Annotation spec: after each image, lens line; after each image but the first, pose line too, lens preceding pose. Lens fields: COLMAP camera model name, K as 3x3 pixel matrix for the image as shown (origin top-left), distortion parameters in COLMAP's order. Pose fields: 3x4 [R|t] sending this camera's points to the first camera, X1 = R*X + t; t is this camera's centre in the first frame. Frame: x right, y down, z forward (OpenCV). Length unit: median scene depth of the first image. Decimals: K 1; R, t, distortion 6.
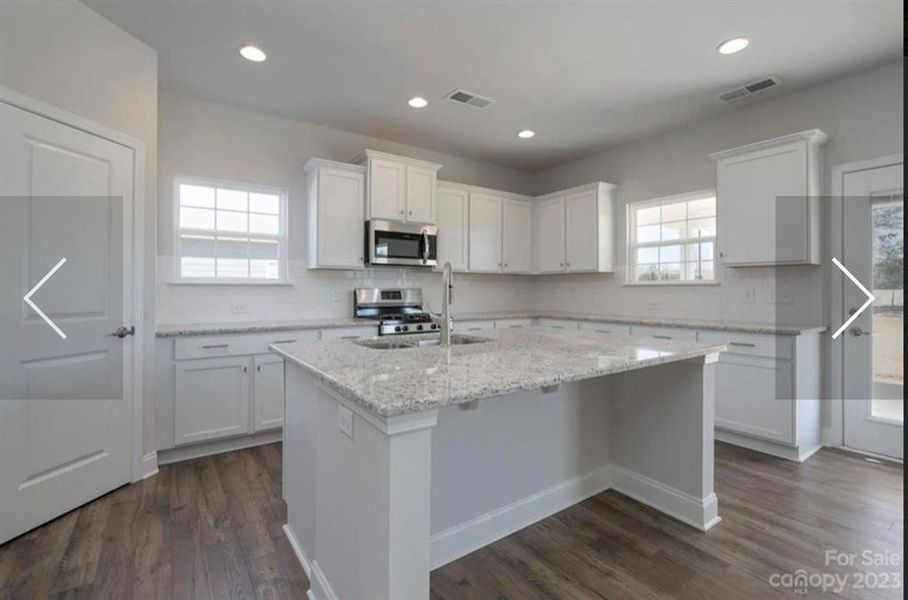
lens RADIAL K [[409.1, 0, 440.7], [0, 409.1, 286.2], [0, 0, 1]] dist [-0.002531, -0.000285]
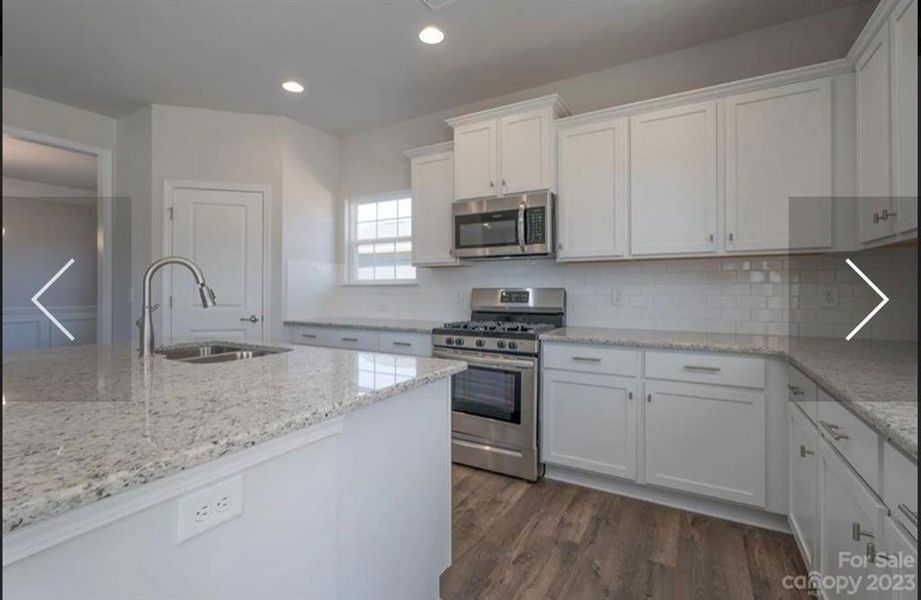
lens RADIAL K [[416.4, 0, 456.8], [0, 416.4, 291.7], [0, 0, 1]] dist [-0.002384, 0.000062]
pose [[0.436821, 0.001319, -0.899548, 0.555476], [0.007355, 0.999960, 0.005038, 0.007616], [0.899518, -0.008817, 0.436794, 0.623185]]
